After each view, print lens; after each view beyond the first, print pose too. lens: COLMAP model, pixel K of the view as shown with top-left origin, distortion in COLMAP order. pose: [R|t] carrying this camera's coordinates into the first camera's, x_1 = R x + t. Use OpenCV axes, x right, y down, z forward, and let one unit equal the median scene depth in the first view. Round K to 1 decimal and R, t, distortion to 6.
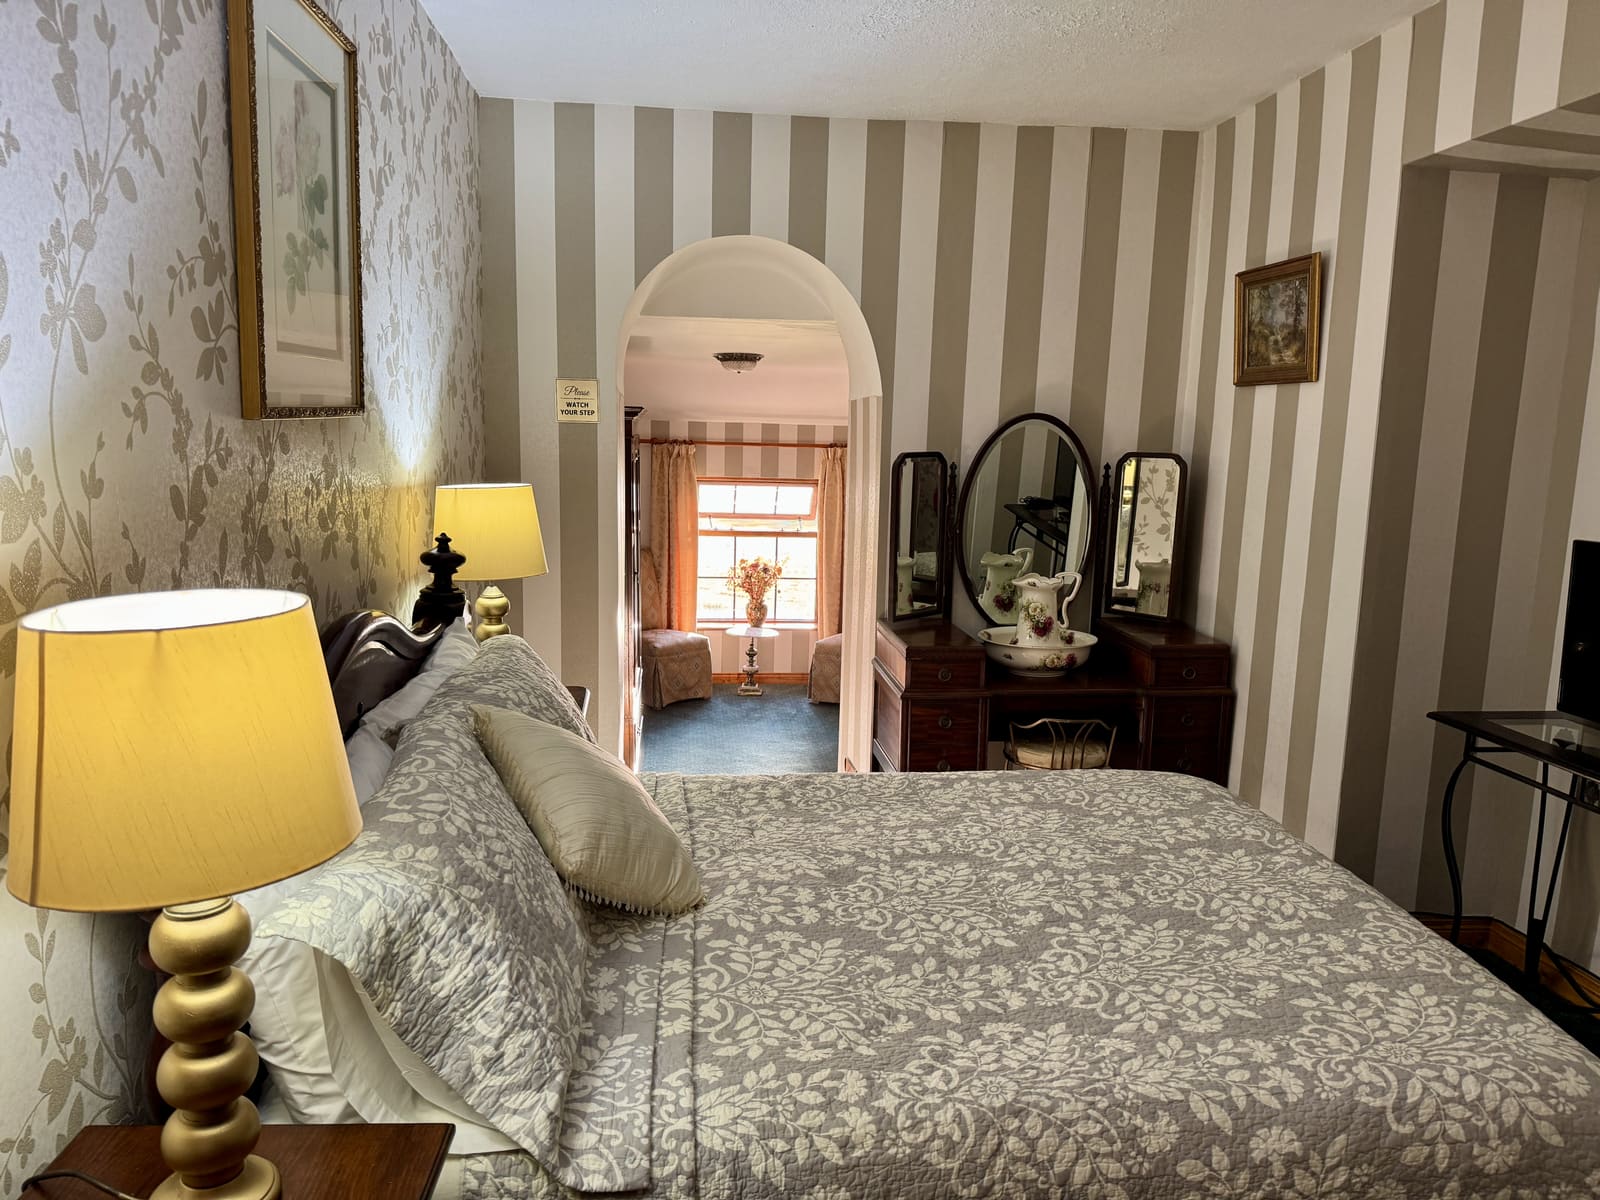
lens RADIAL K [[1100.4, 0, 800.8], [0, 1100.4, 597.5], [0, 0, 1]] dist [-0.049936, -0.026366]
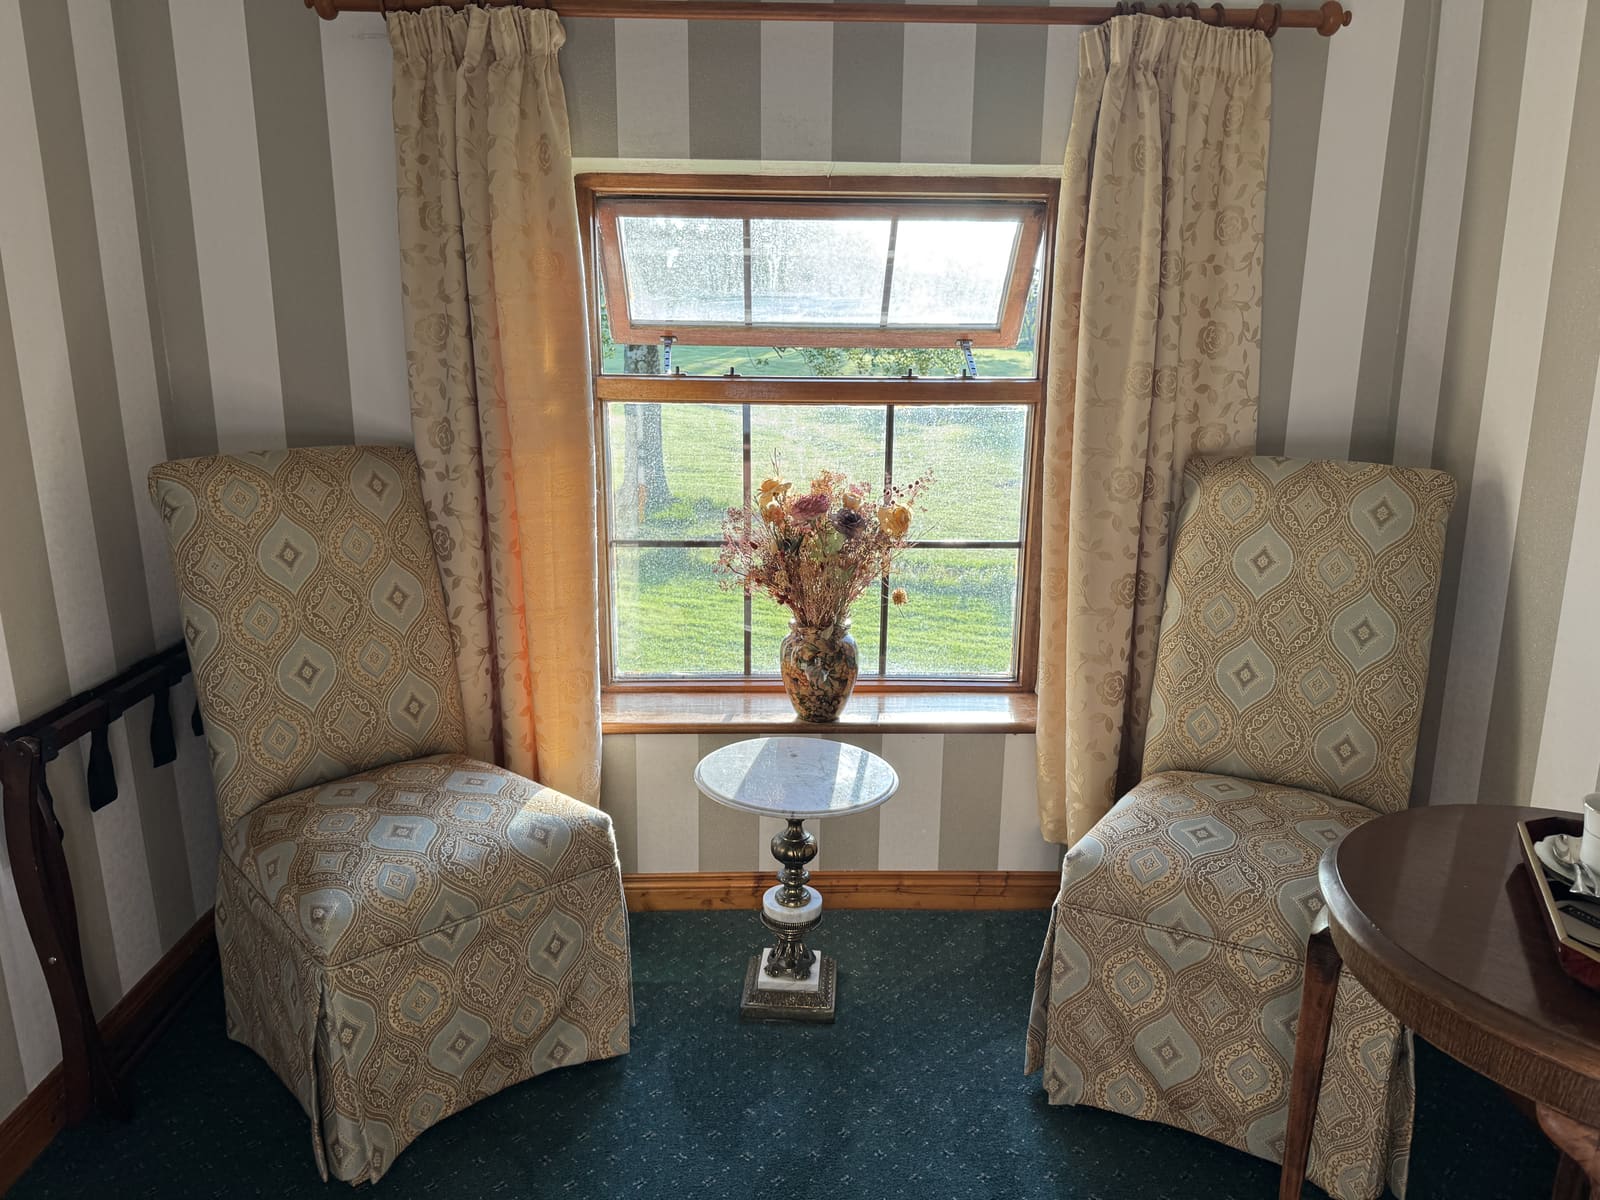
lens RADIAL K [[1100.4, 0, 802.7], [0, 1100.4, 606.7], [0, 0, 1]] dist [-0.049936, -0.026366]
pose [[0.996382, 0.005434, -0.084811, -0.020311], [0.002330, 0.995832, 0.091174, -0.028635], [0.084953, -0.091042, 0.992217, 0.719498]]
